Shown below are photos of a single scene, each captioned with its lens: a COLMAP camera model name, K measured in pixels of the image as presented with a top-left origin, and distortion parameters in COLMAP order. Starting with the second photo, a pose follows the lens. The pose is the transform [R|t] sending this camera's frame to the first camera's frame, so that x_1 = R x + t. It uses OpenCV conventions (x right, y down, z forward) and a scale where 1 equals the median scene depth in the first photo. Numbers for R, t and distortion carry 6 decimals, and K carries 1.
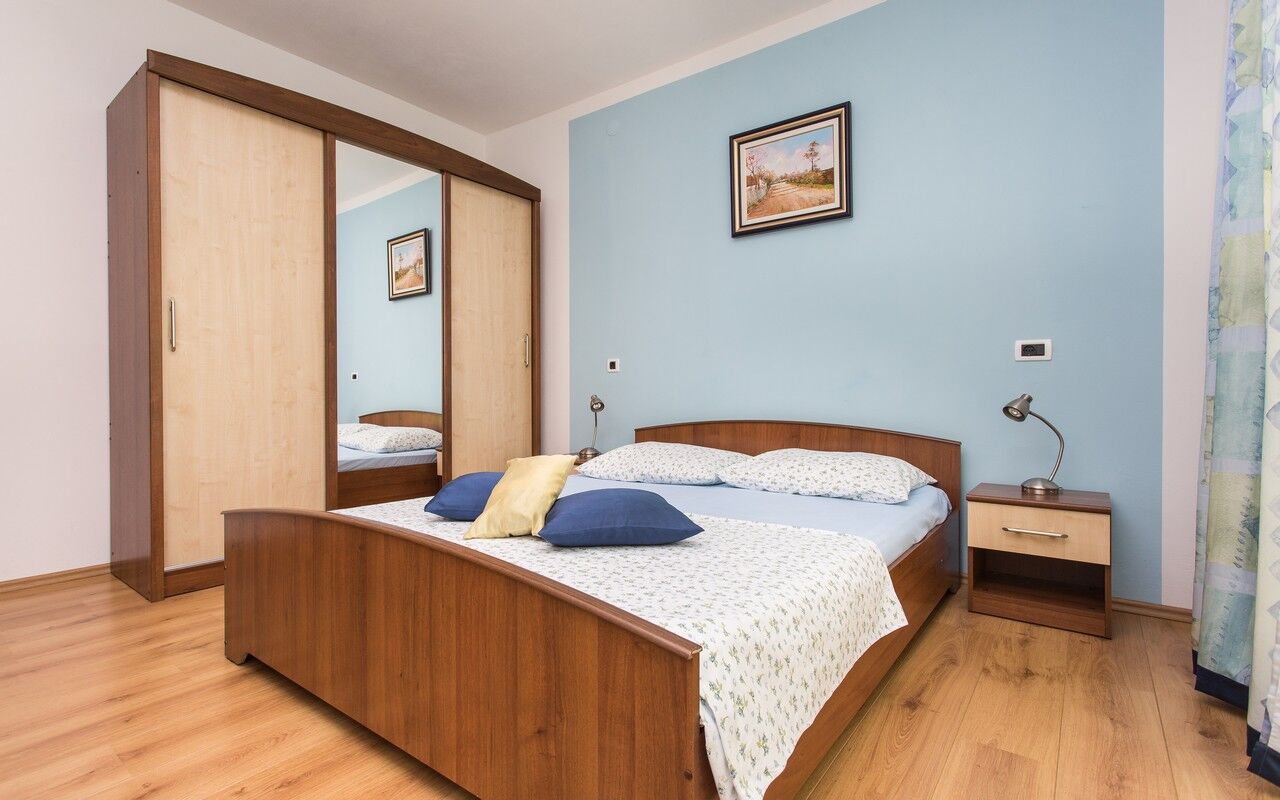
lens RADIAL K [[600.6, 0, 635.5], [0, 600.6, 401.6], [0, 0, 1]] dist [0.000101, 0.002219]
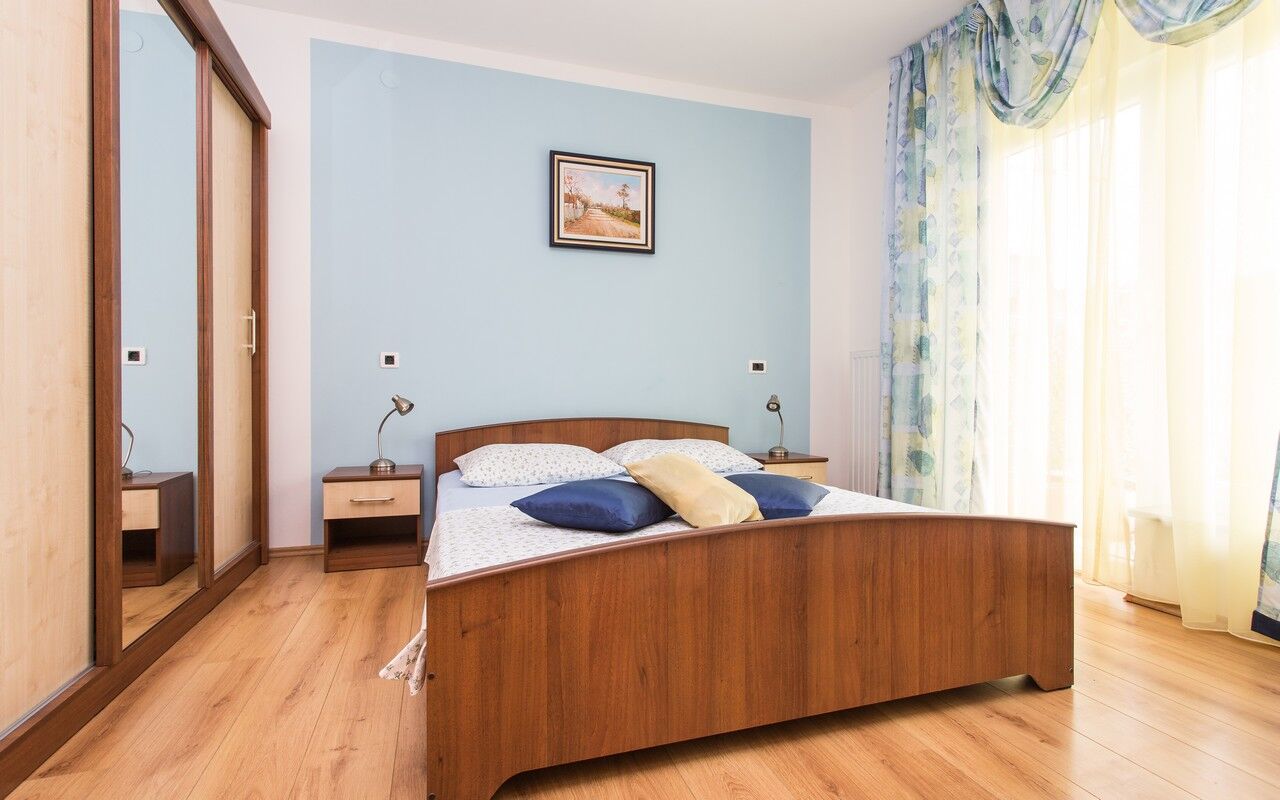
lens RADIAL K [[600.6, 0, 635.0], [0, 600.6, 399.7], [0, 0, 1]] dist [0.000101, 0.002219]
pose [[0.570293, -0.006595, 0.821415, -0.686343], [0.008684, 0.999960, 0.001999, -0.004180], [-0.821396, 0.005993, 0.570328, 0.304718]]
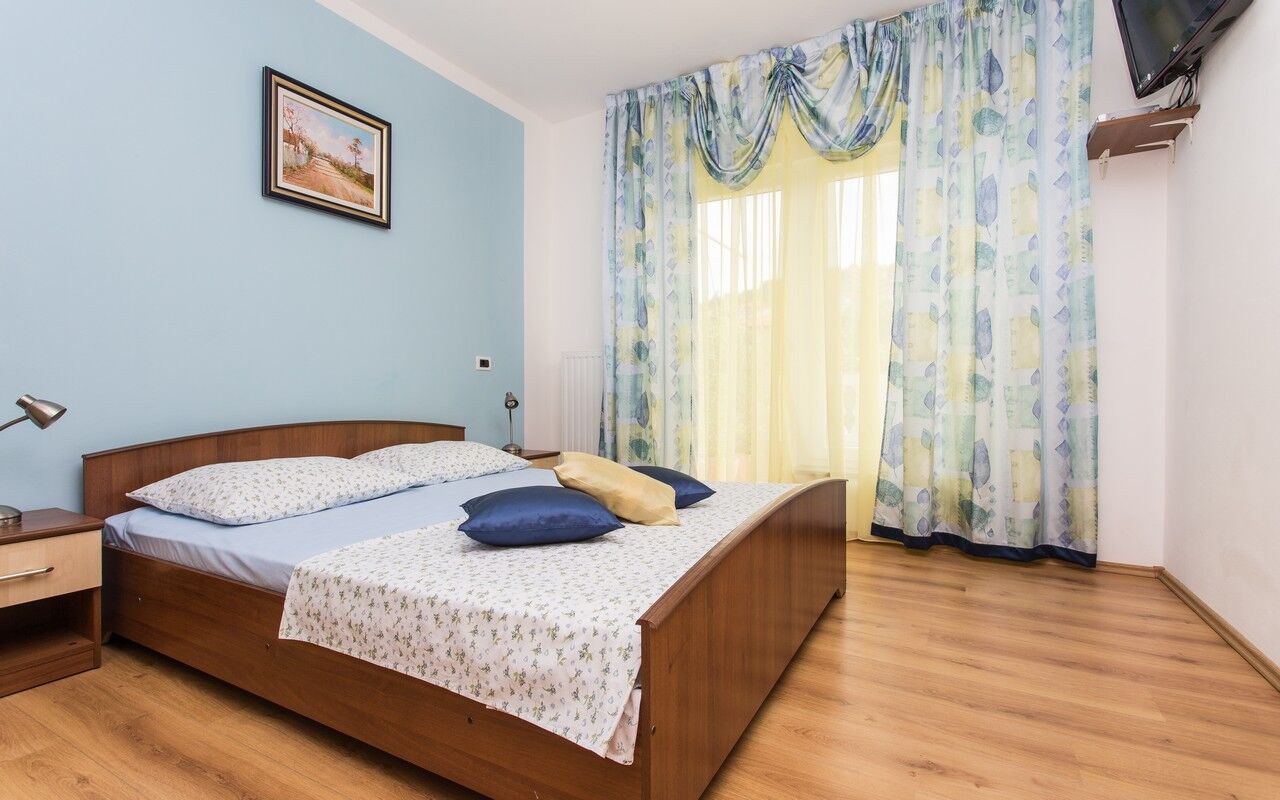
lens RADIAL K [[600.6, 0, 635.1], [0, 600.6, 397.4], [0, 0, 1]] dist [0.000101, 0.002219]
pose [[-0.138068, -0.009238, 0.990380, -0.762337], [0.015457, 0.999815, 0.011481, -0.008588], [-0.990302, 0.016893, -0.137899, 0.694642]]
